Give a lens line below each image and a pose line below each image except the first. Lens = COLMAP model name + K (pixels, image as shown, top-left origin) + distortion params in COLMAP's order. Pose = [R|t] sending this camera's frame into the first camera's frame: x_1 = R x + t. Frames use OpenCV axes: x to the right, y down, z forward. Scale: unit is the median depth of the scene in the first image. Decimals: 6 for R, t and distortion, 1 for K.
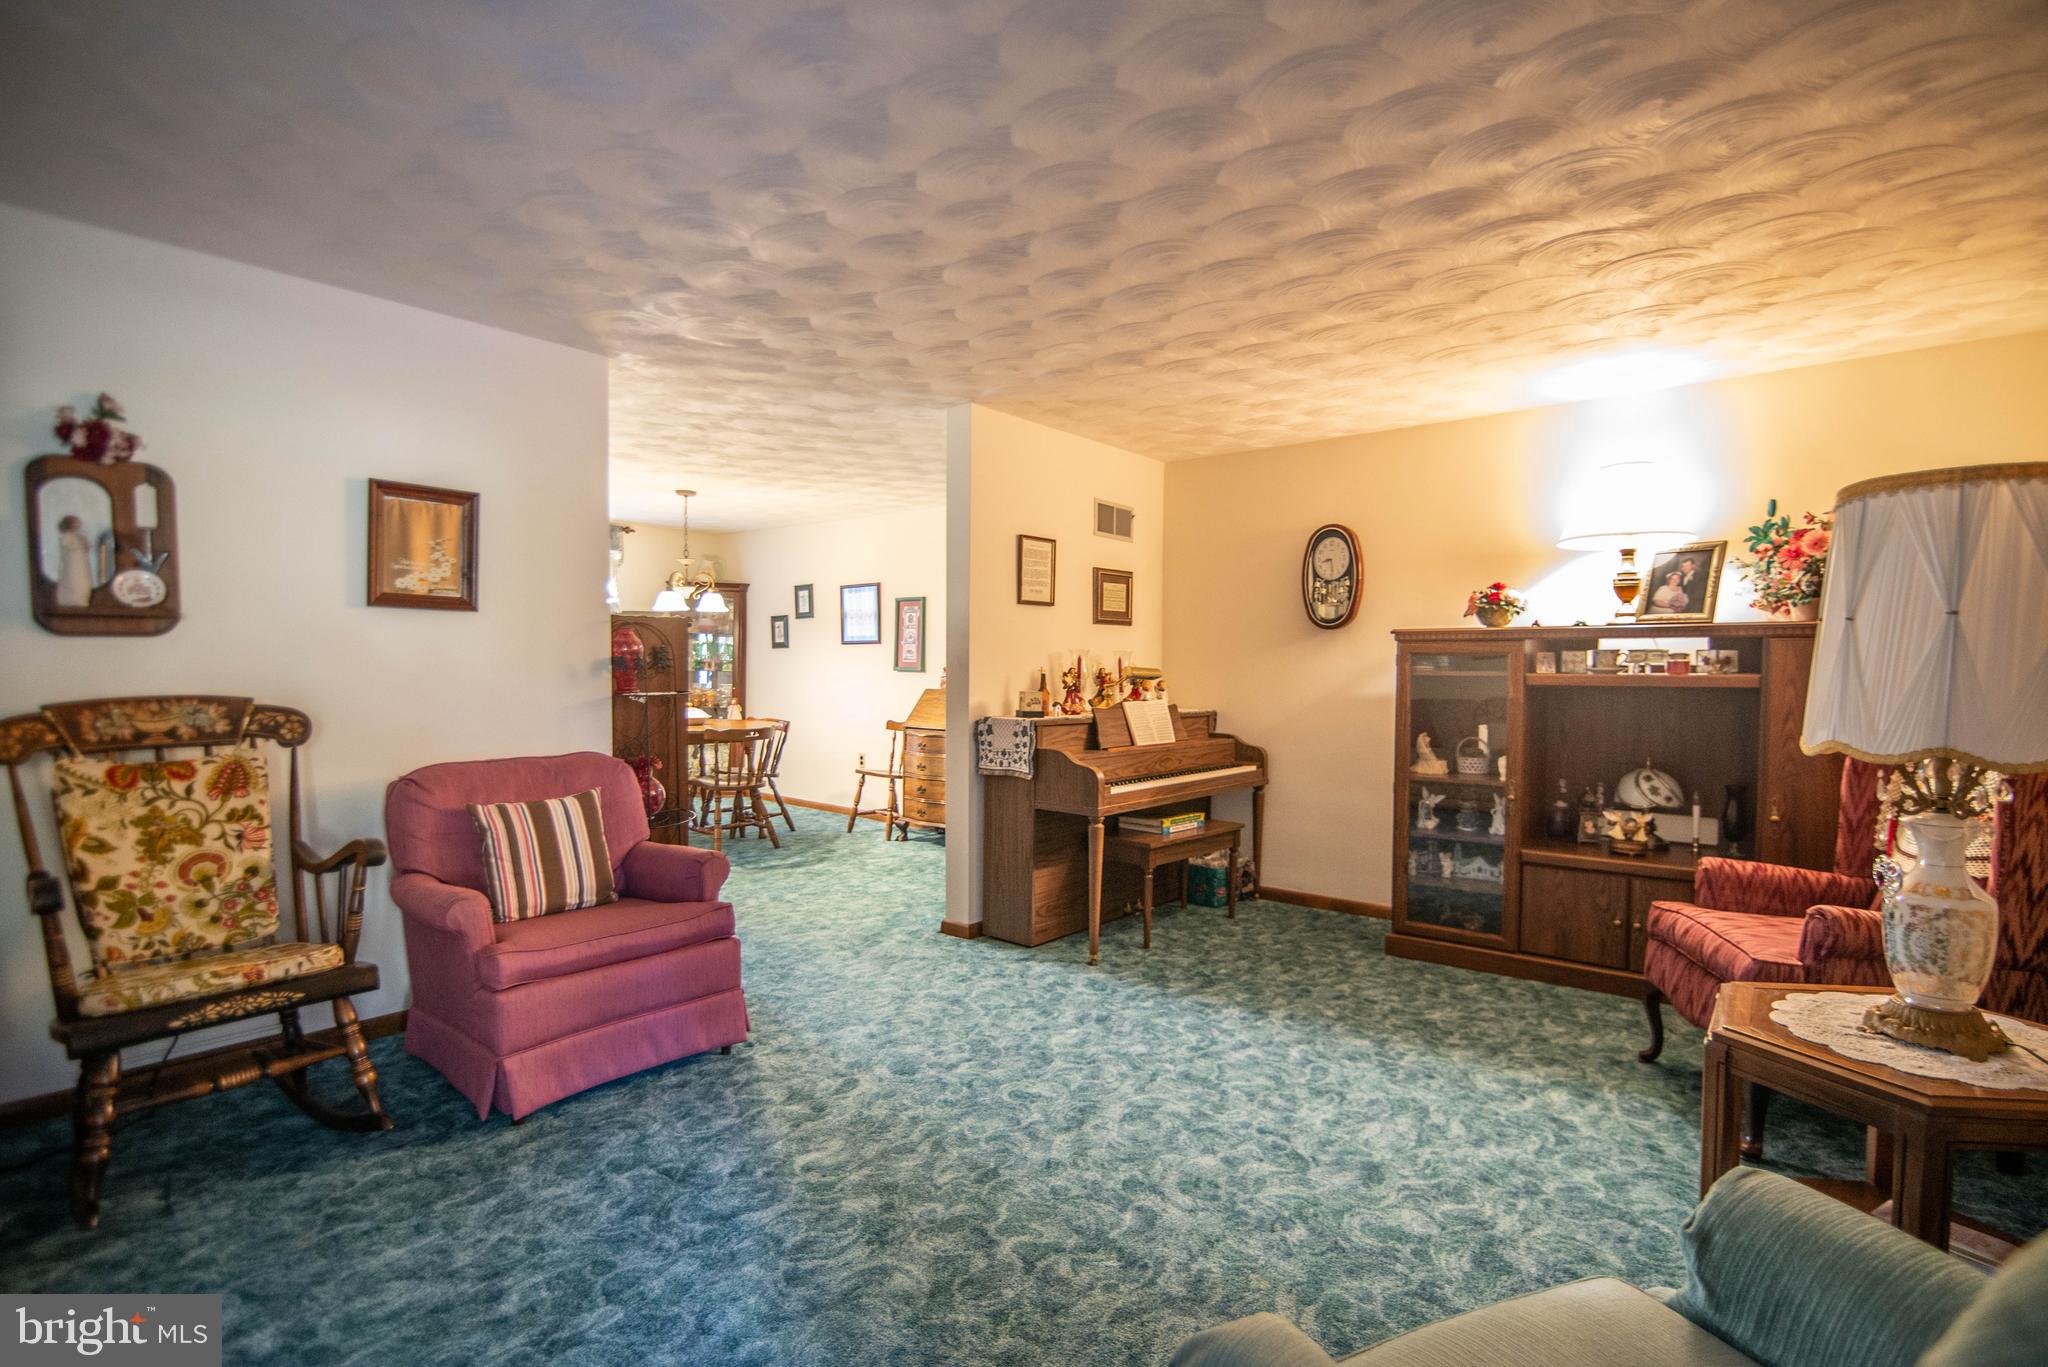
lens RADIAL K [[944.8, 0, 1031.5], [0, 944.8, 699.8], [0, 0, 1]] dist [-0.019030, 0.001161]
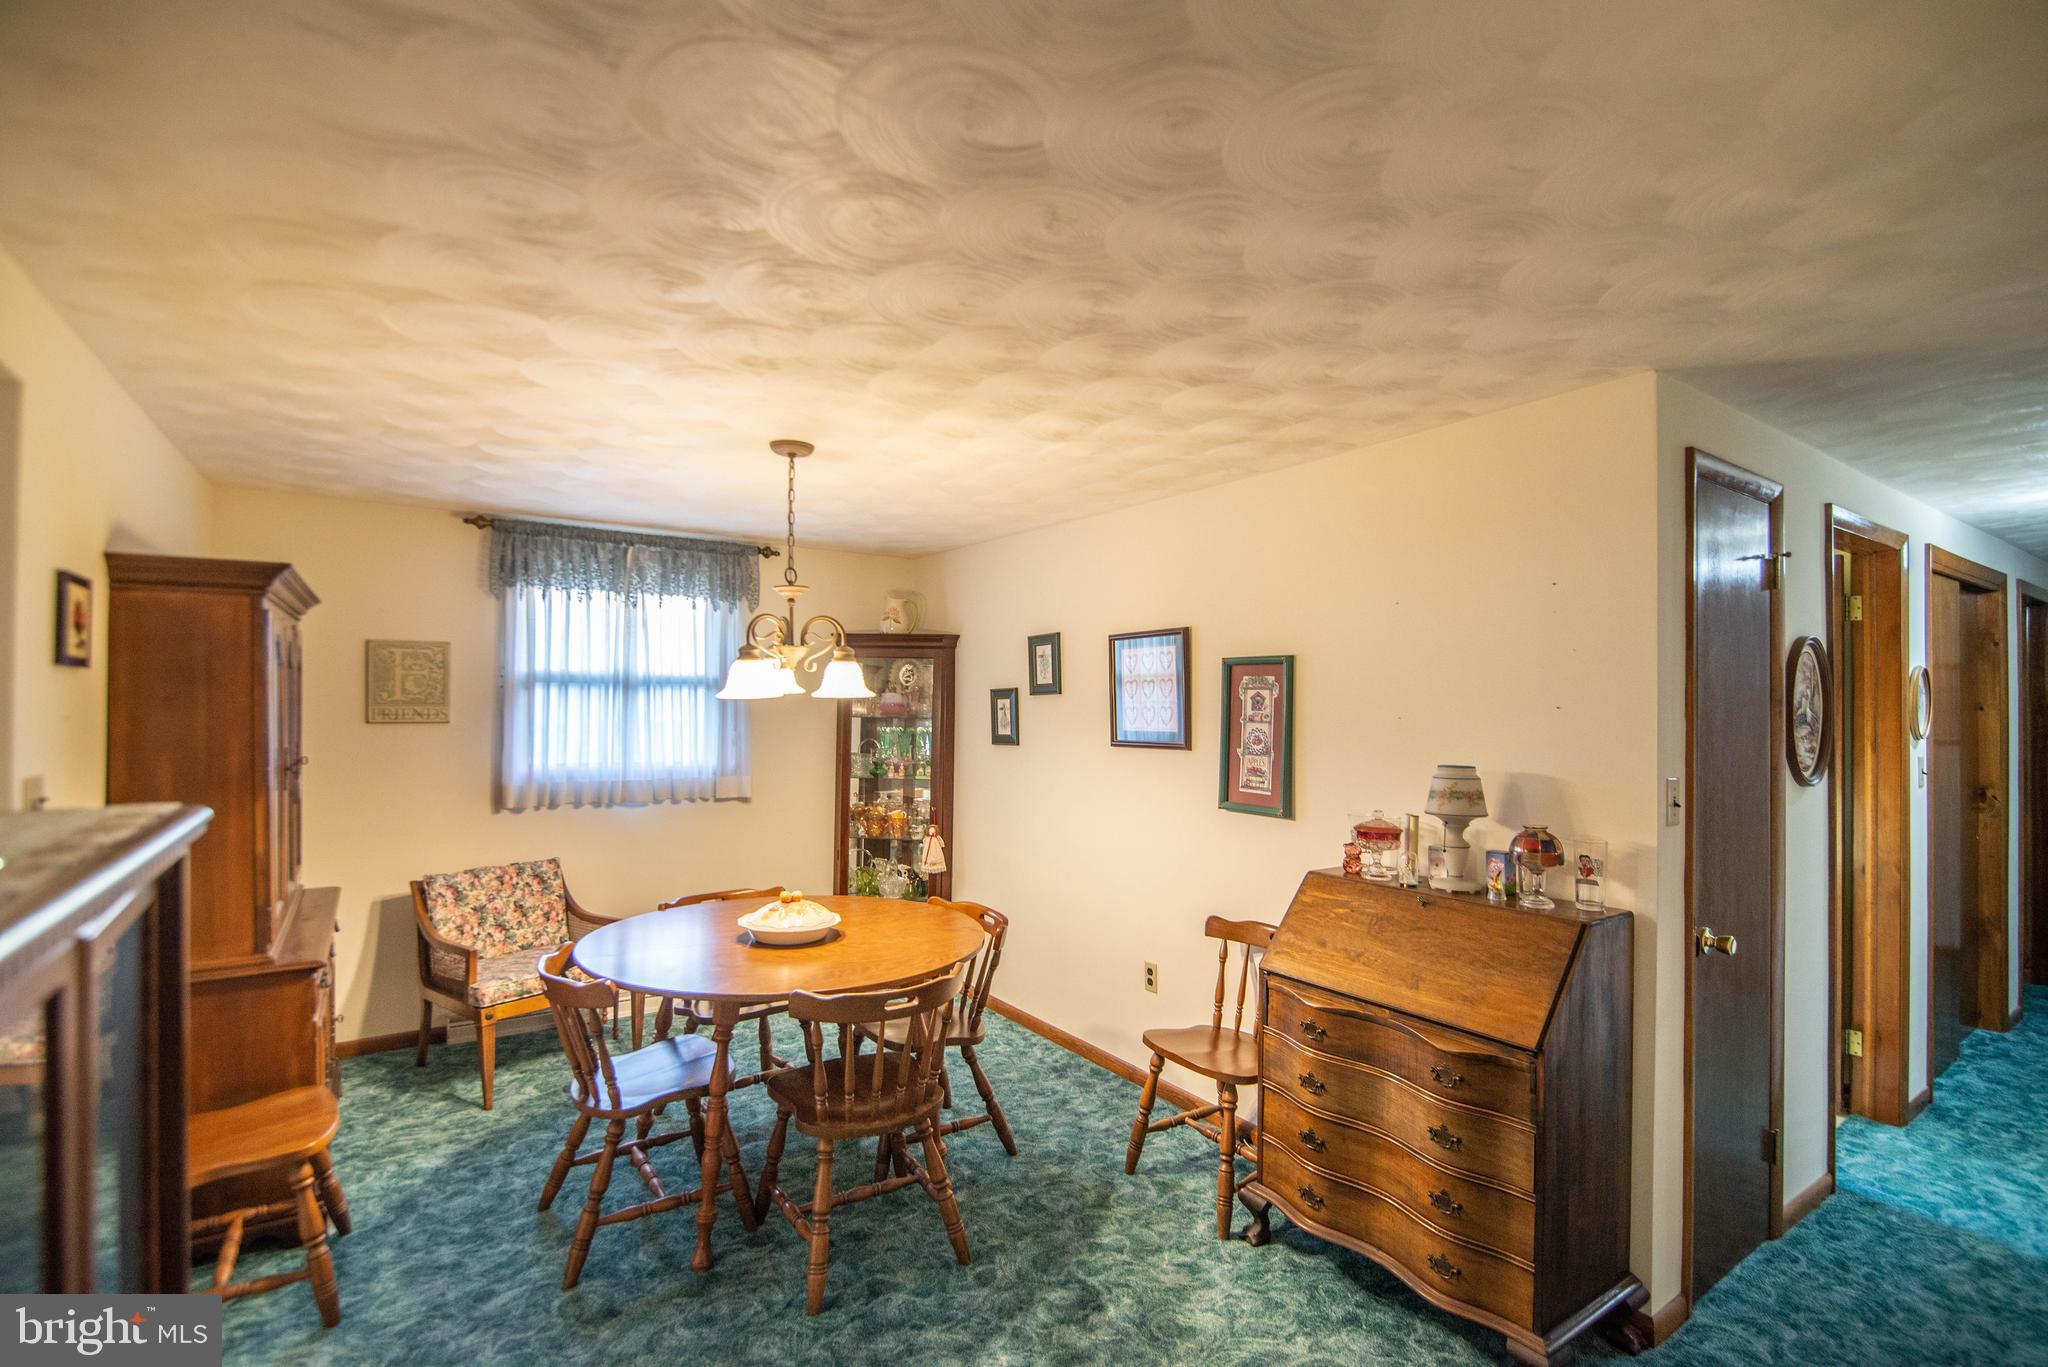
lens RADIAL K [[944.8, 0, 1039.2], [0, 944.8, 698.8], [0, 0, 1]] dist [-0.019030, 0.001161]
pose [[0.965577, -0.005789, -0.260052, -0.247829], [-0.006259, 0.998946, -0.045478, -0.145668], [0.260041, 0.045540, 0.964523, 1.149695]]
